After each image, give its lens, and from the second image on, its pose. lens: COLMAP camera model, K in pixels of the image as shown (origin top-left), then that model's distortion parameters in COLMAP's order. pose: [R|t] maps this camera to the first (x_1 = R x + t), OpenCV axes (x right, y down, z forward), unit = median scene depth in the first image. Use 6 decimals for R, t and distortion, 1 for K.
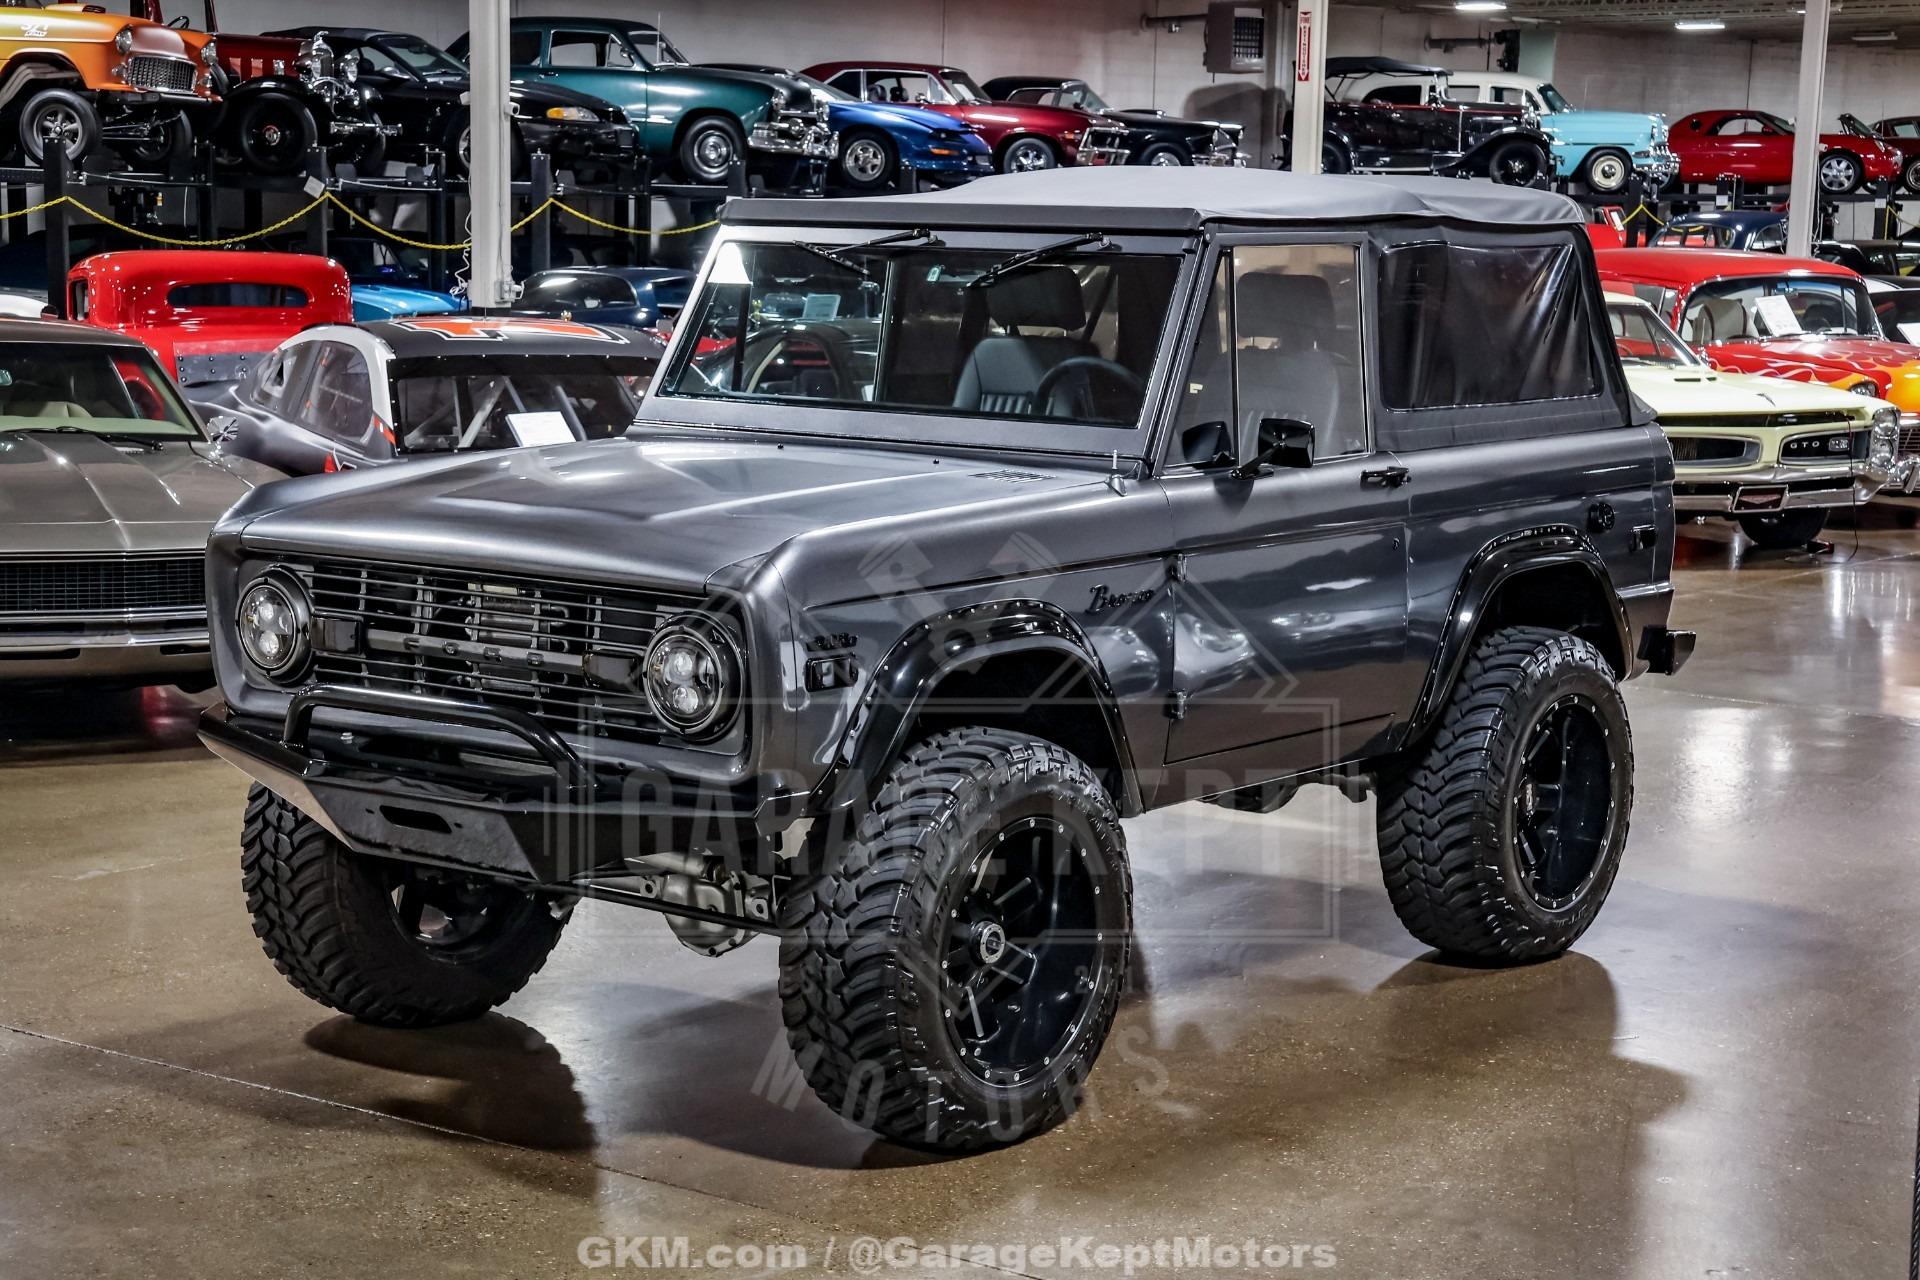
lens RADIAL K [[3795.1, 0, 932.9], [0, 3795.1, 677.7], [0, 0, 1]] dist [0.251956, 0.634327]
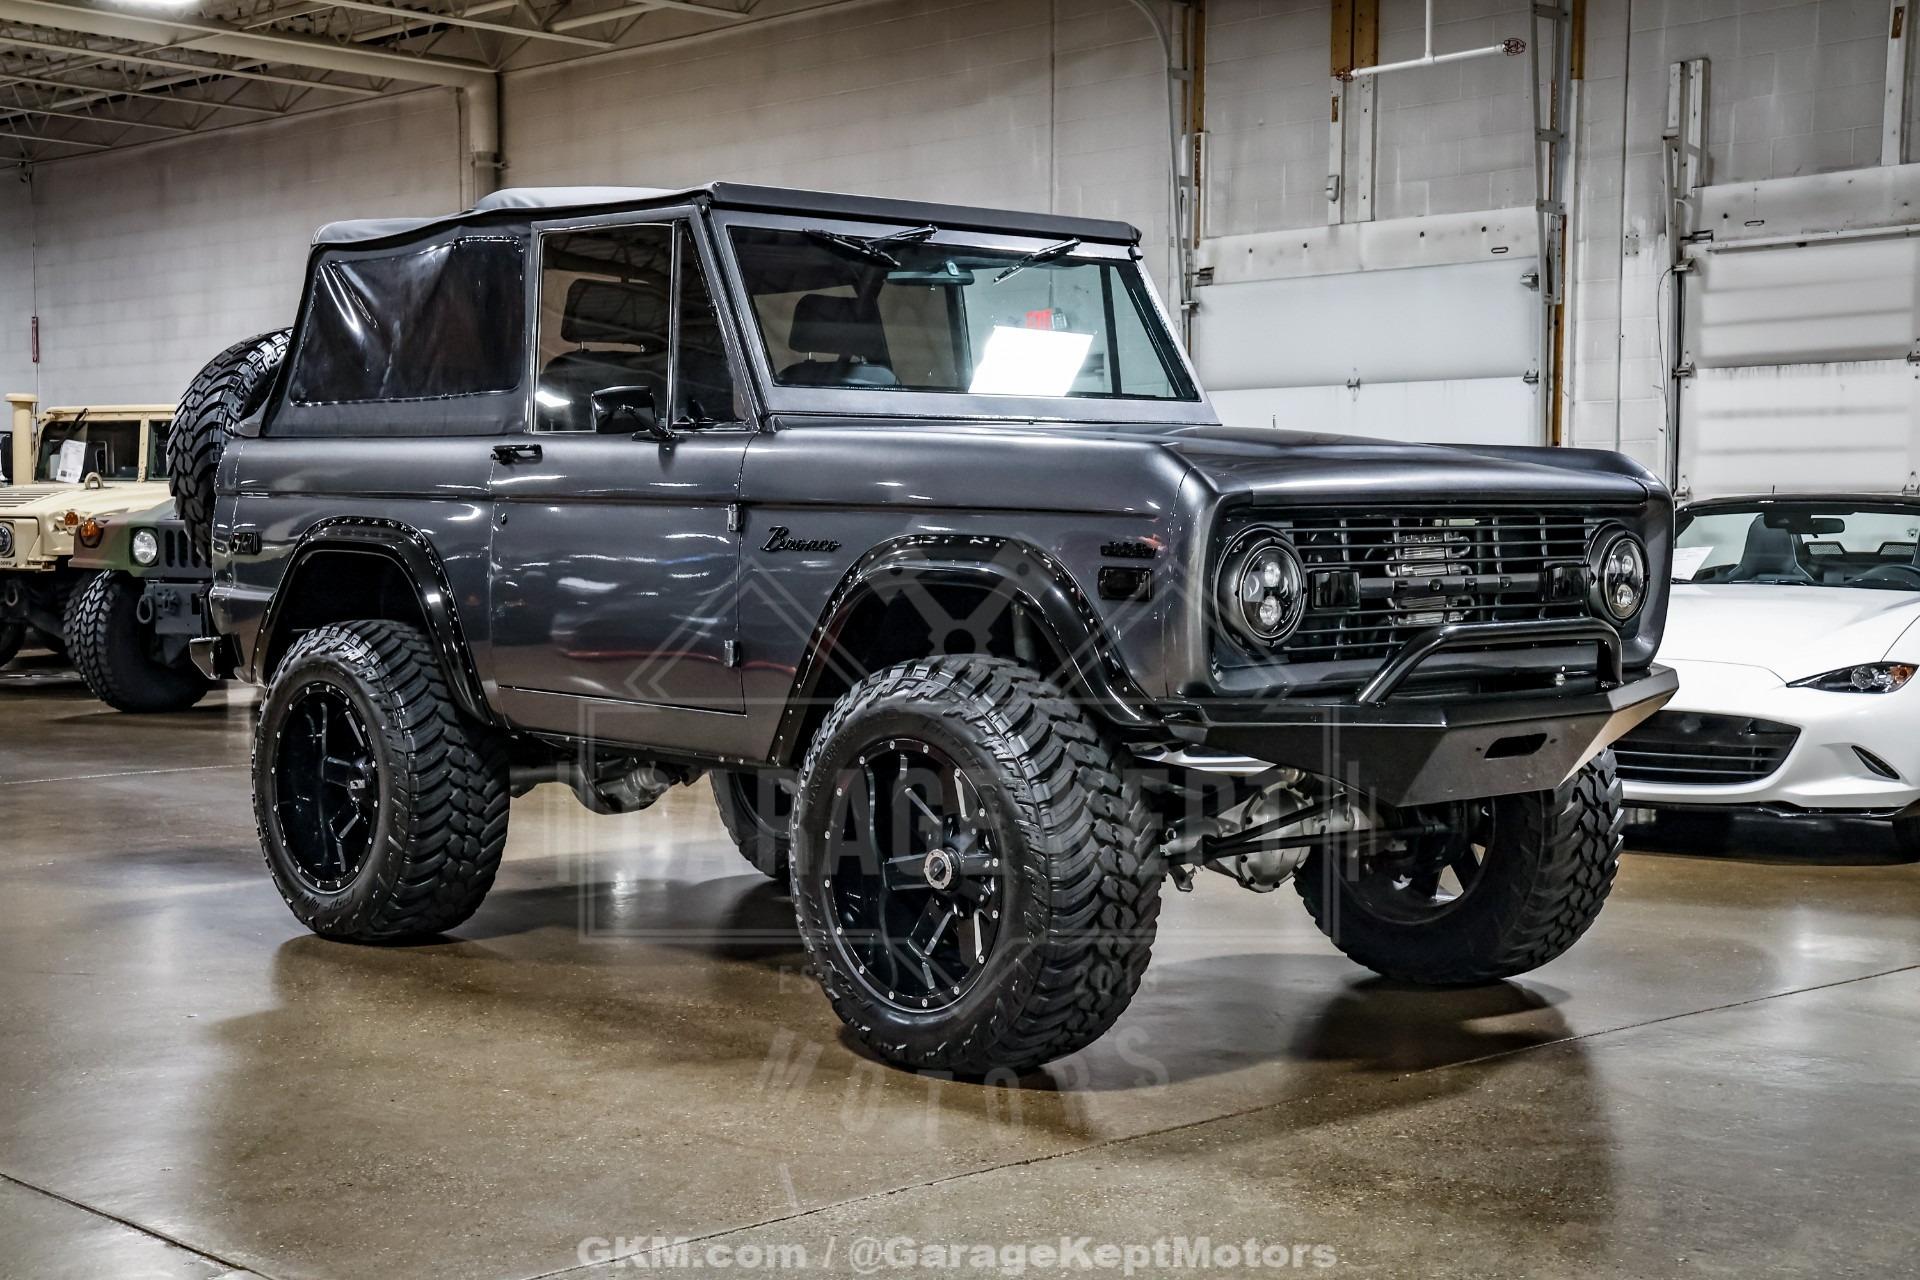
lens RADIAL K [[2944.5, 0, 960.0], [0, 2944.5, 640.0], [0, 0, 1]] dist [0.218942, 0.079525]
pose [[0.118548, -0.060715, 0.991090, -0.808596], [0.138607, 0.989368, 0.044031, -0.039785], [-0.983227, 0.132153, 0.125703, 0.903614]]
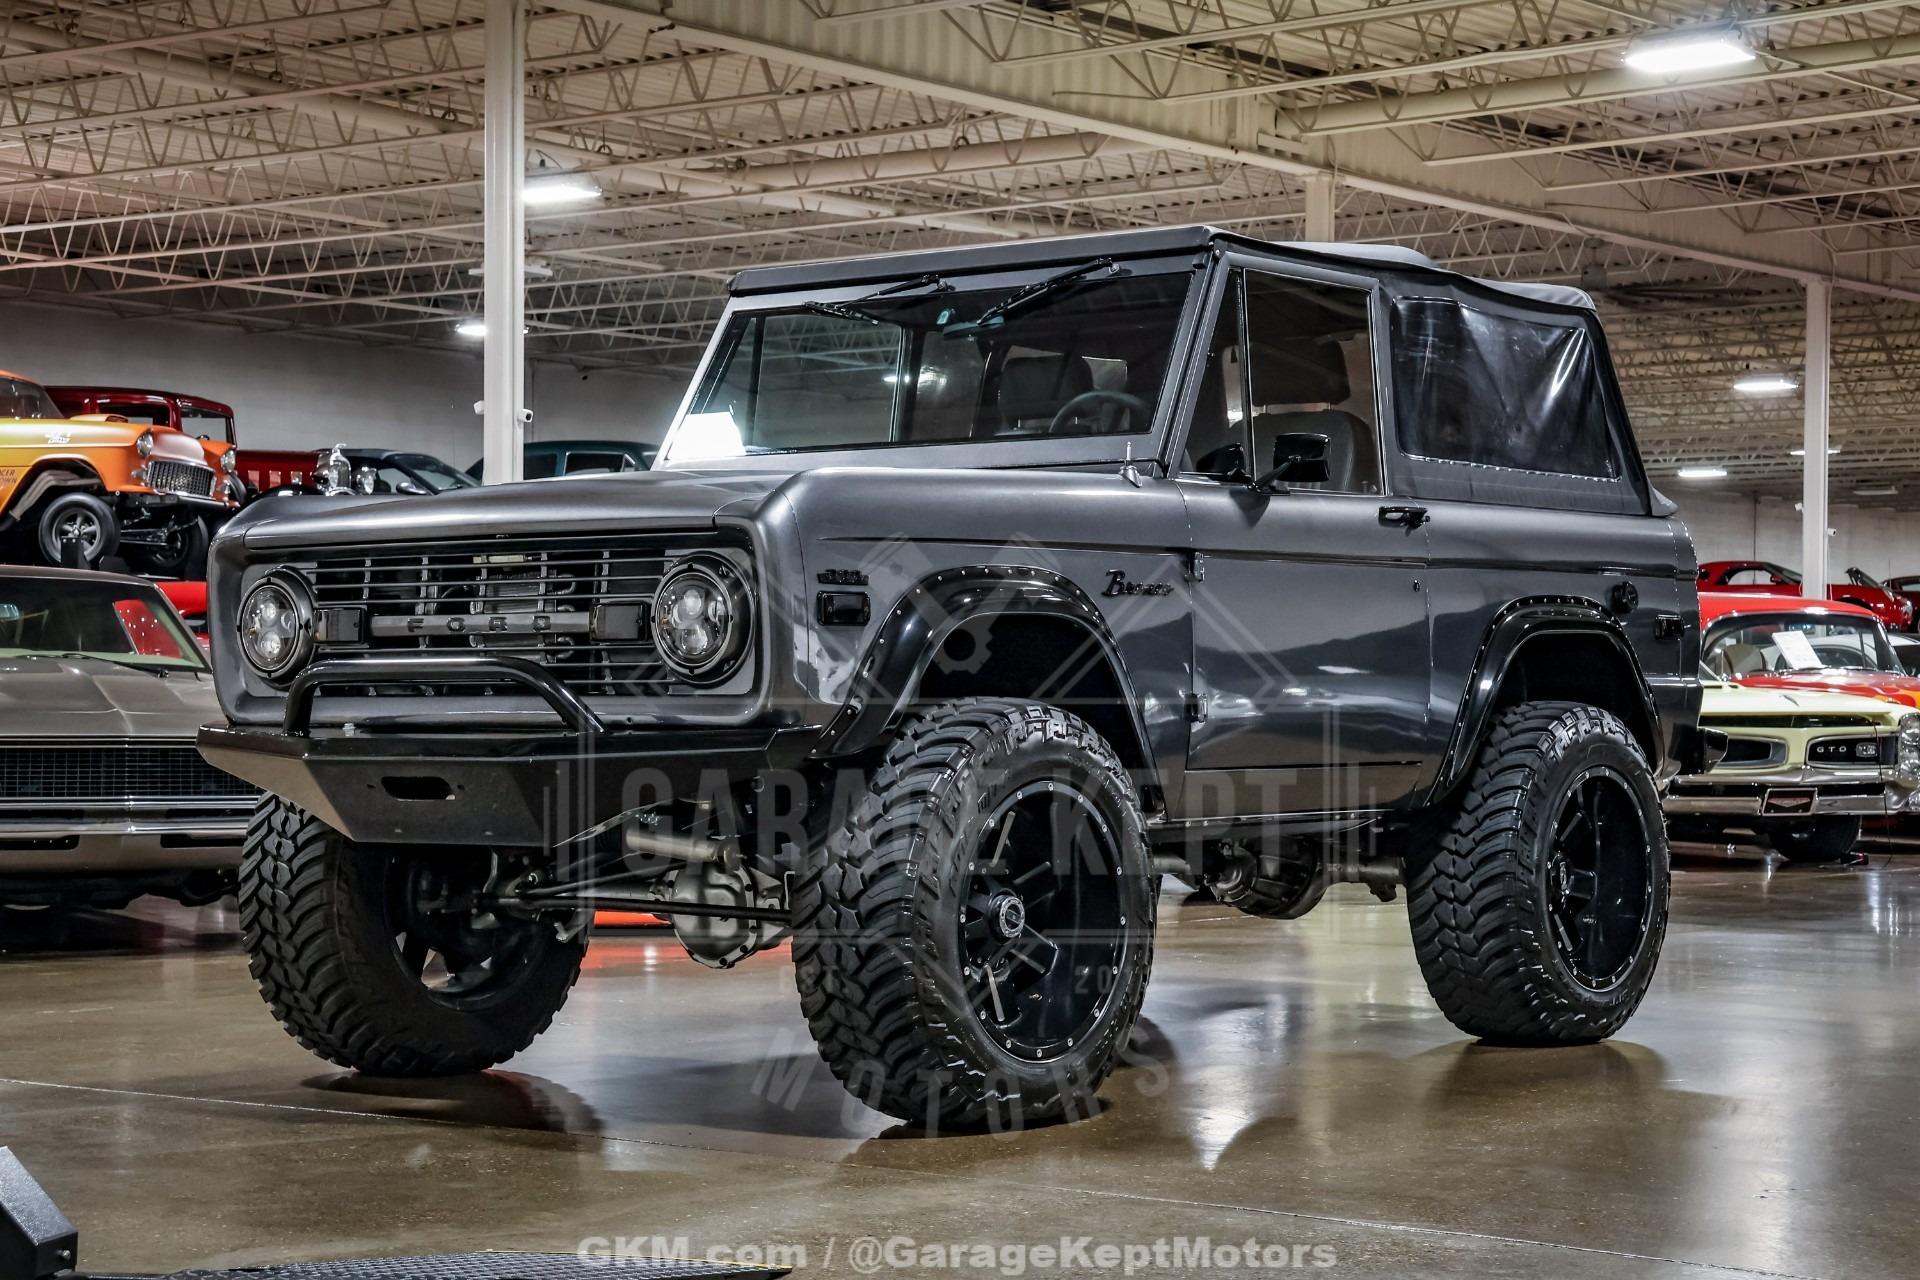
lens RADIAL K [[3837.3, 0, 930.0], [0, 3837.3, 640.0], [0, 0, 1]] dist [0.263376, 0.477177]
pose [[0.999918, -0.012181, -0.004031, -0.000368], [0.011395, 0.987464, -0.157430, 0.135608], [0.005898, 0.157371, 0.987522, 0.018819]]
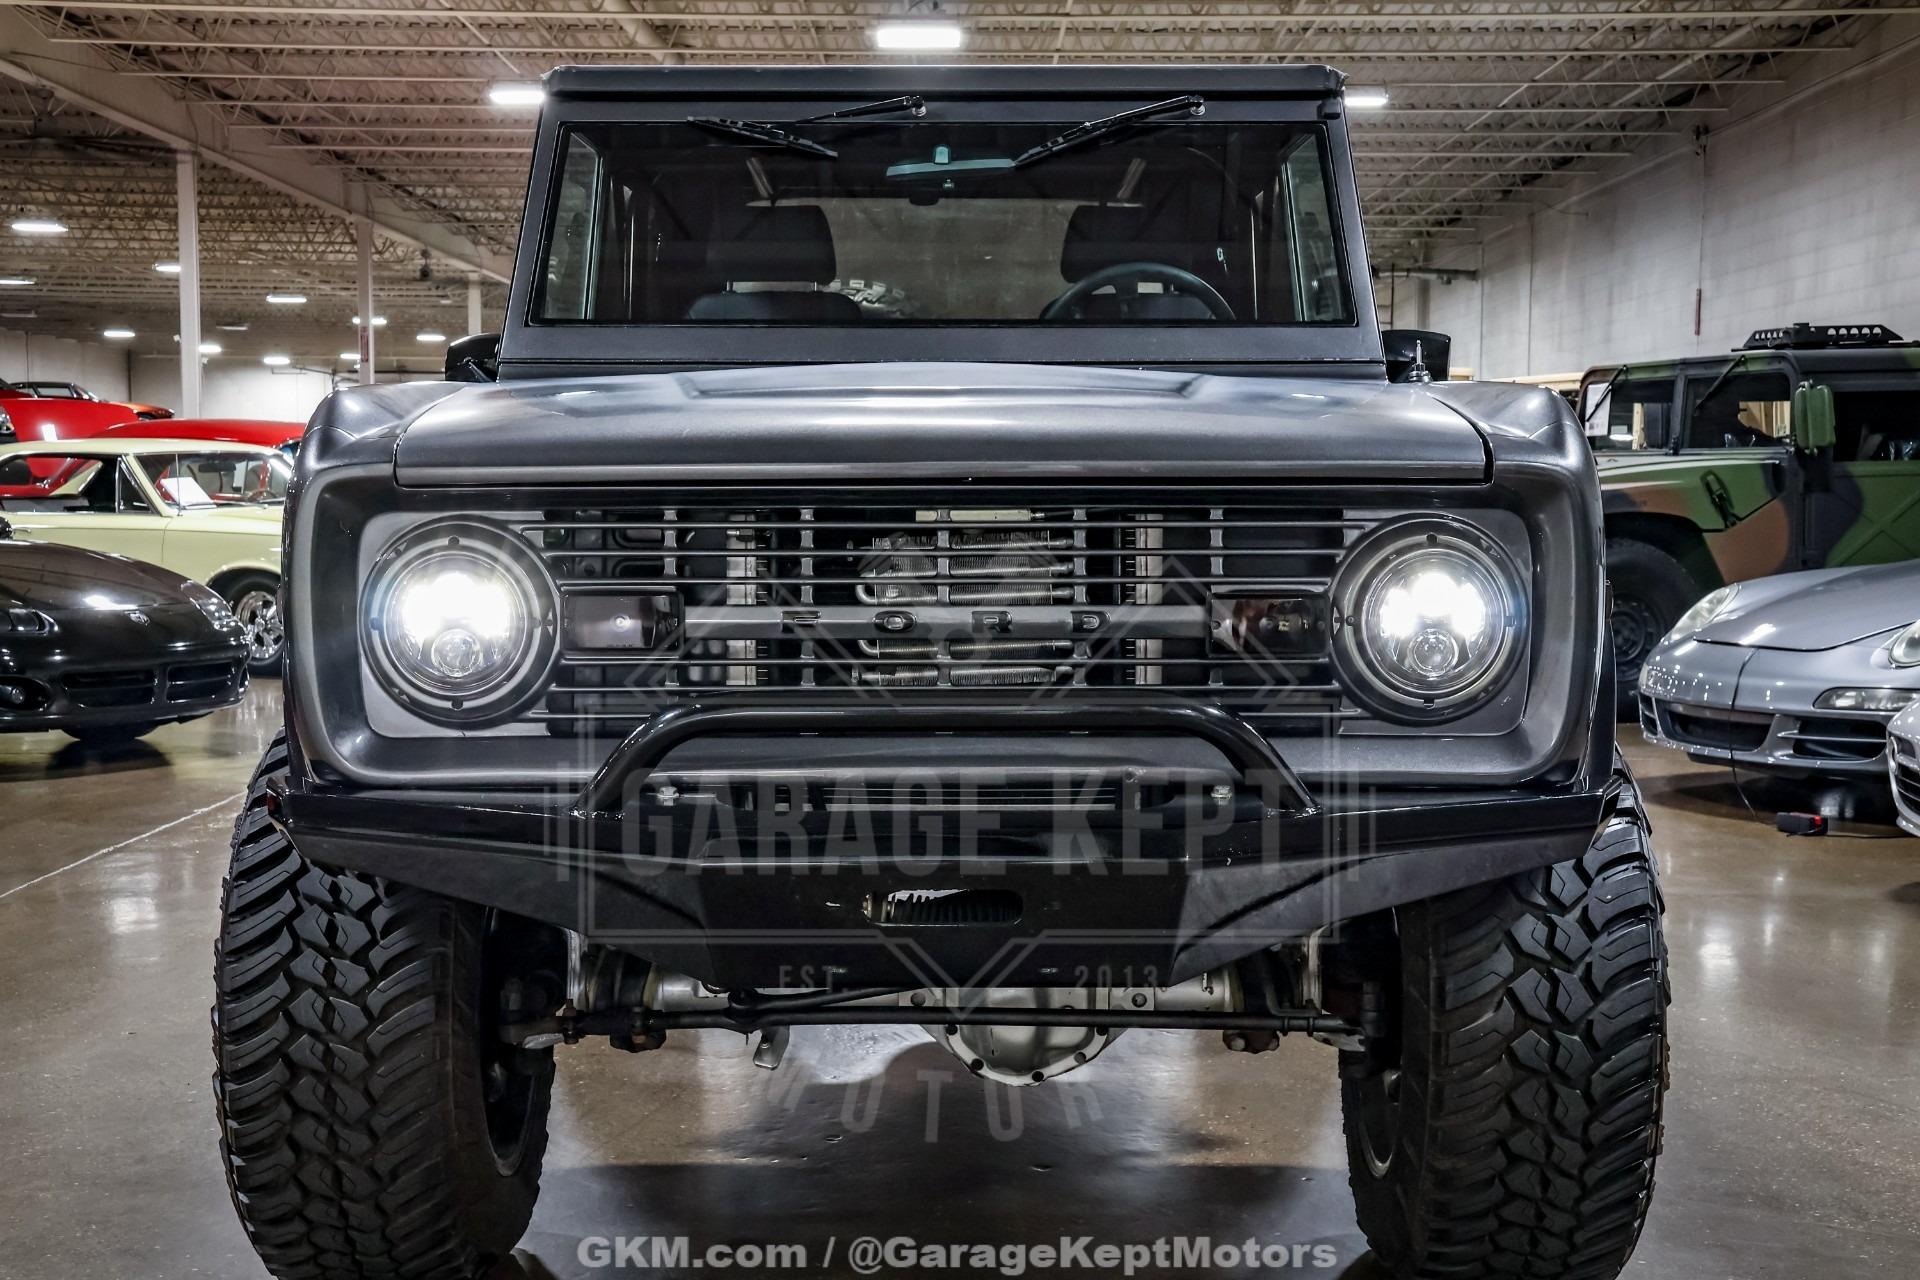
lens RADIAL K [[2677.0, 0, 960.0], [0, 2677.0, 640.0], [0, 0, 1]] dist [0.156565, 0.057787]
pose [[0.781847, -0.053730, 0.621150, -0.334586], [0.097644, 0.994538, -0.036876, 0.010446], [-0.615776, 0.089483, 0.782823, 0.584344]]
